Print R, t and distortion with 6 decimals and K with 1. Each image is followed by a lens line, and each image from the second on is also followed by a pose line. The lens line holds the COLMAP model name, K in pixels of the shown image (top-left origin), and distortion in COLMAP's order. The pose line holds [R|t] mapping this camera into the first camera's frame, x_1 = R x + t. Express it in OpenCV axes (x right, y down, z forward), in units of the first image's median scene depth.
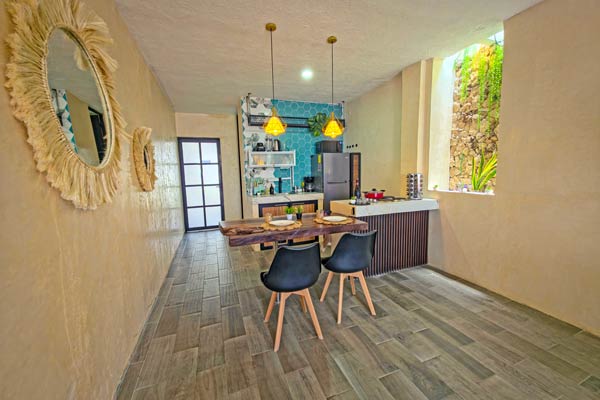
lens RADIAL K [[233.6, 0, 301.3], [0, 233.6, 201.1], [0, 0, 1]] dist [-0.003628, -0.000393]
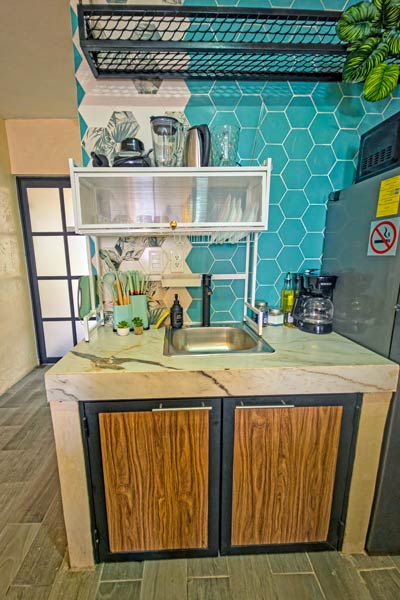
lens RADIAL K [[233.6, 0, 193.9], [0, 233.6, 298.9], [0, 0, 1]] dist [-0.003628, -0.000393]
pose [[0.948306, 0.077602, -0.307723, -0.016369], [-0.054499, 0.995059, 0.082988, -0.092719], [0.312643, -0.061927, 0.947850, 0.722974]]
